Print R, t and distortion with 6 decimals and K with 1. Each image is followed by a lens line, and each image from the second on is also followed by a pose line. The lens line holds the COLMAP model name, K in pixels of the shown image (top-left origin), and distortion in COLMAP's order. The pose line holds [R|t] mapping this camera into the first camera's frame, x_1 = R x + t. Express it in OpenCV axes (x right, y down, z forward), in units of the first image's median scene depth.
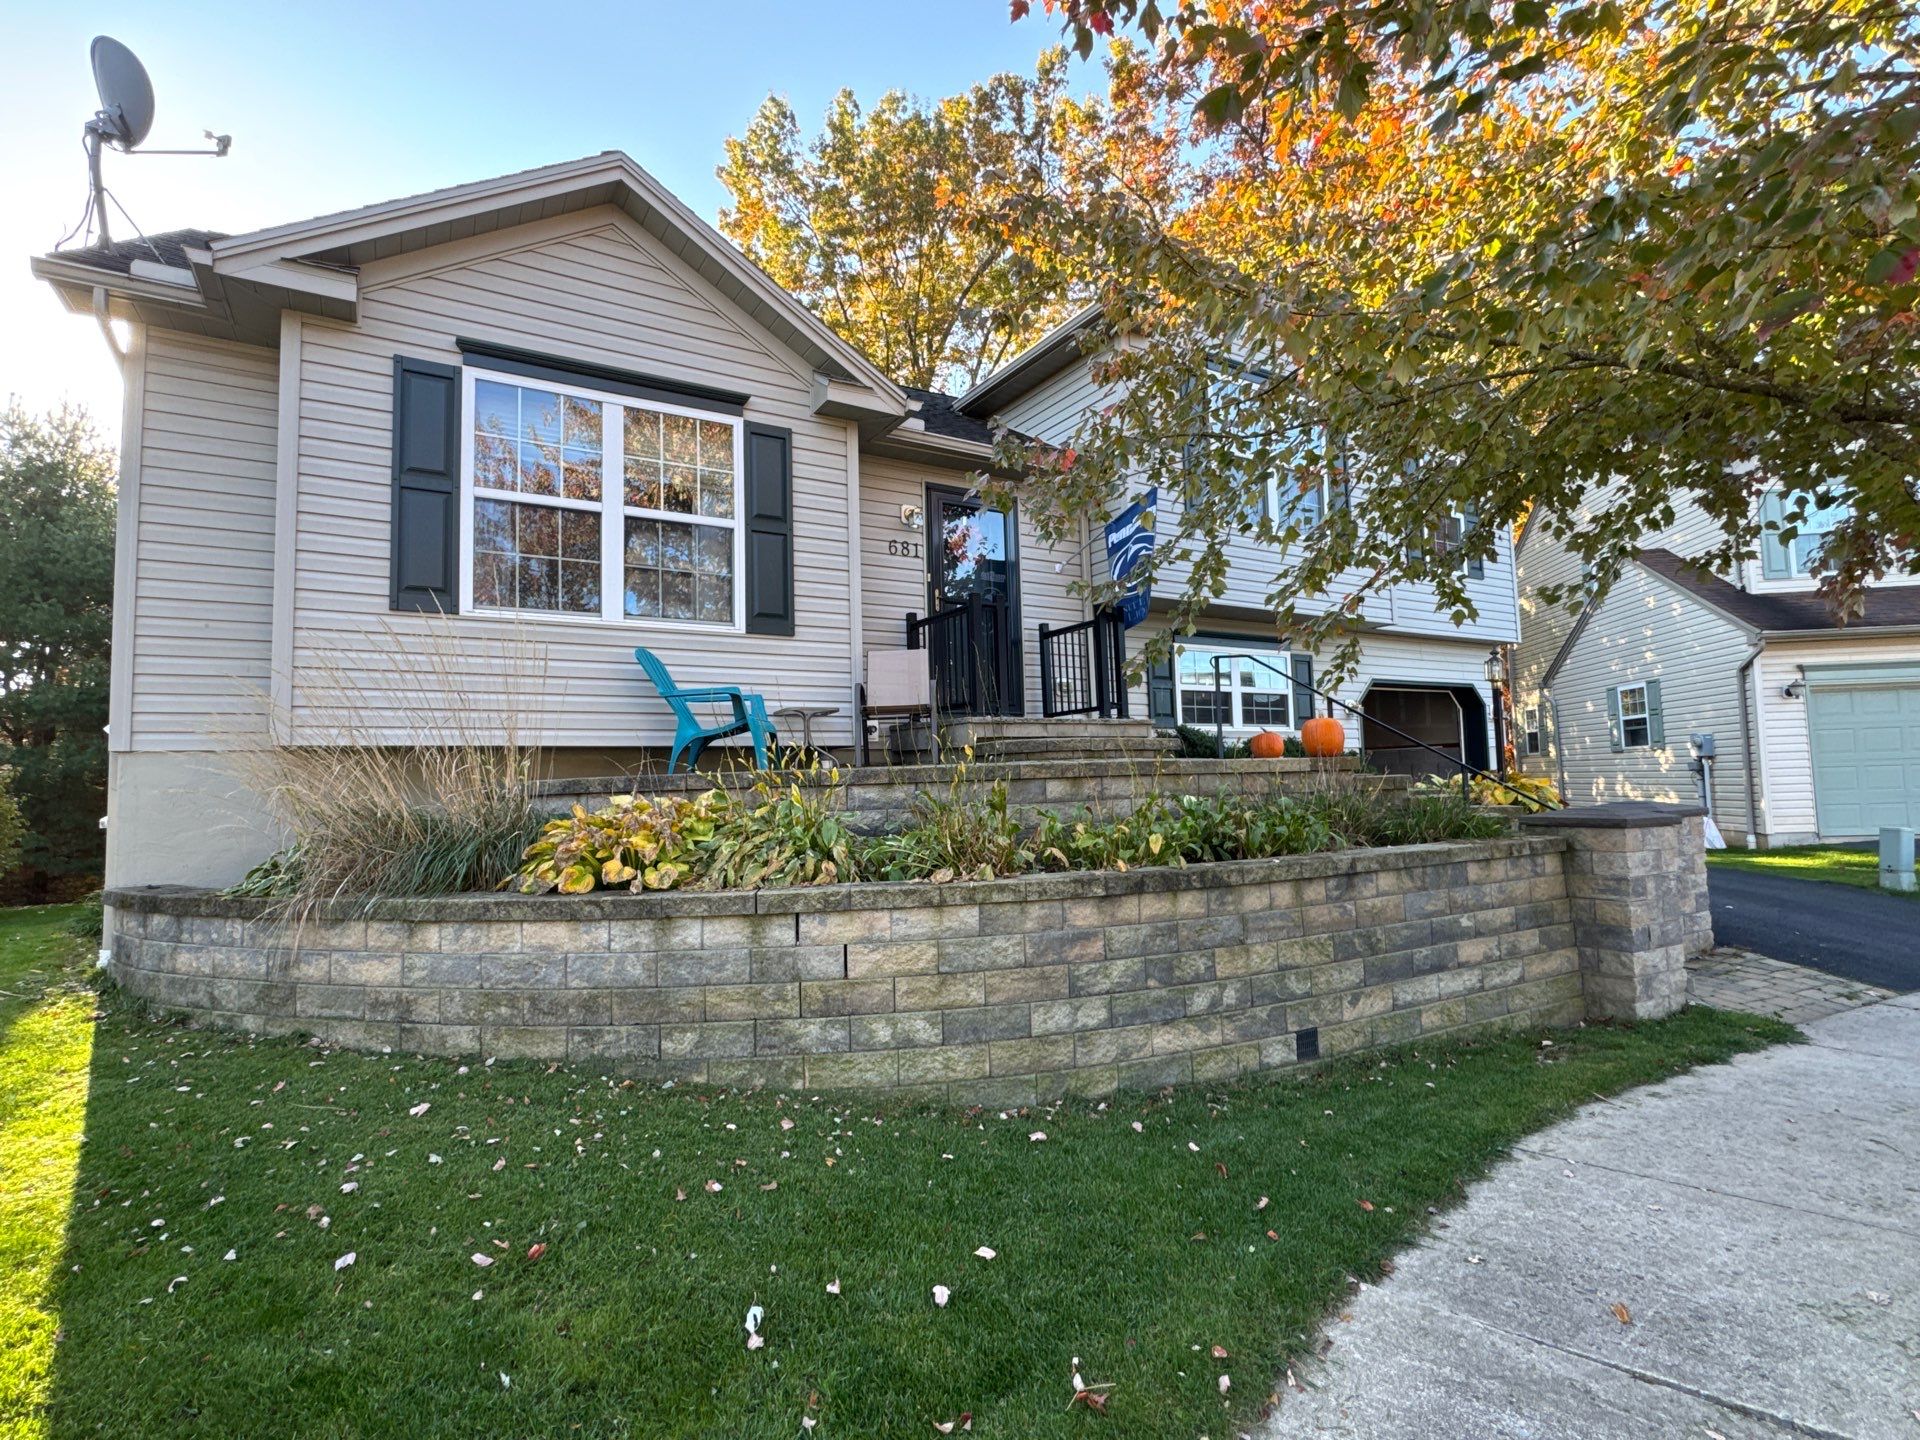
lens RADIAL K [[940.5, 0, 958.0], [0, 940.5, 717.6], [0, 0, 1]] dist [-0.001664, 0.000341]
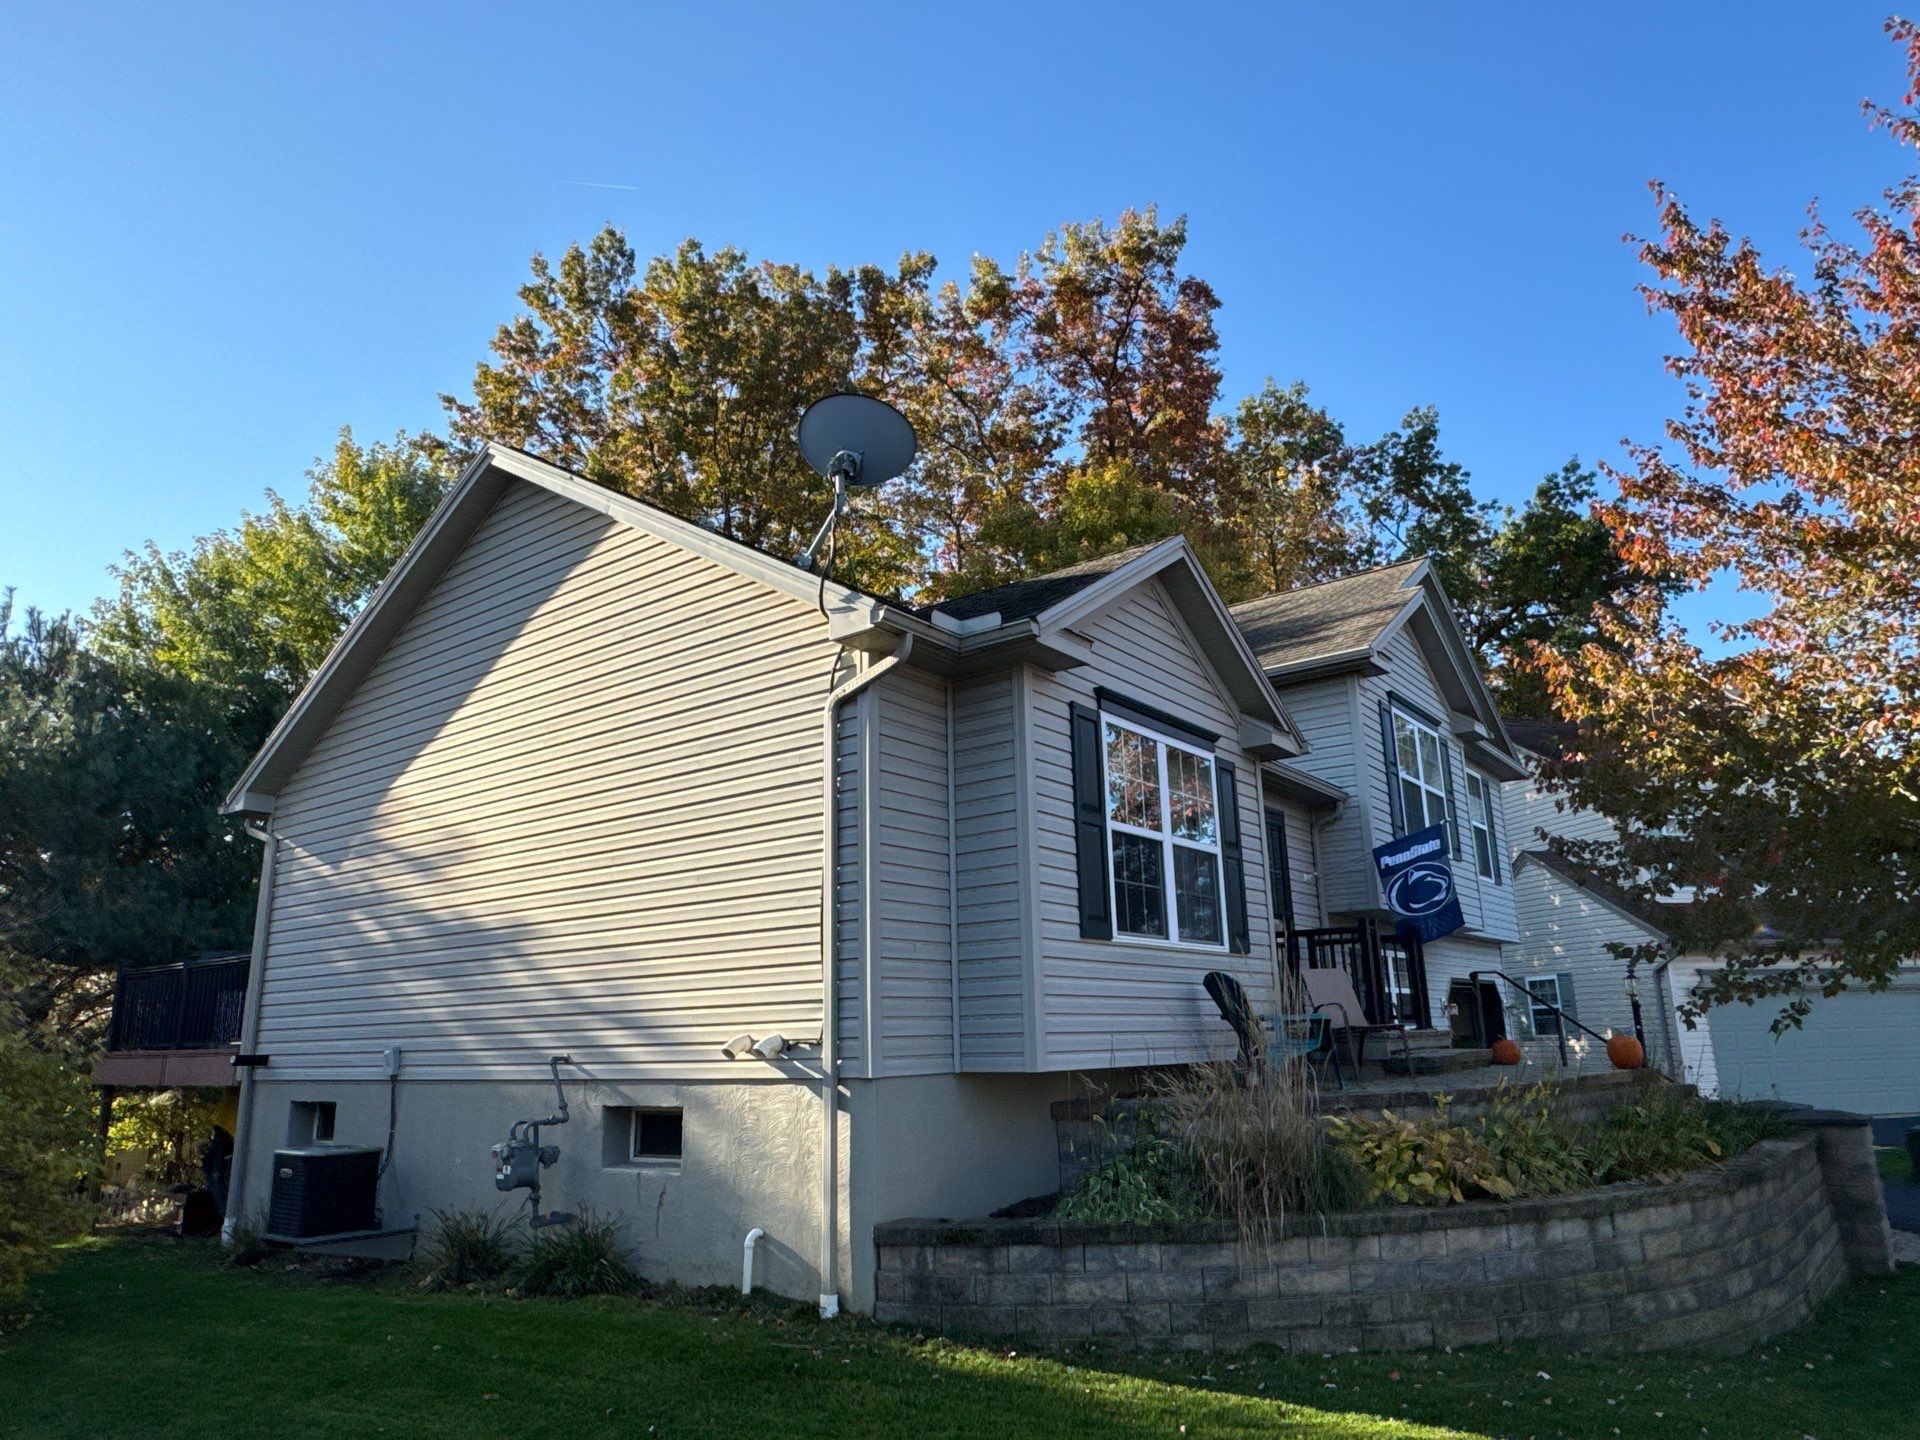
lens RADIAL K [[1233.6, 0, 961.4], [0, 1233.6, 715.7], [0, 0, 1]] dist [-0.000280, 0.004397]
pose [[0.928668, 0.098097, 0.357704, -1.532451], [-0.026296, 0.979378, -0.200317, -0.093863], [-0.369978, 0.176622, 0.912097, -0.336610]]
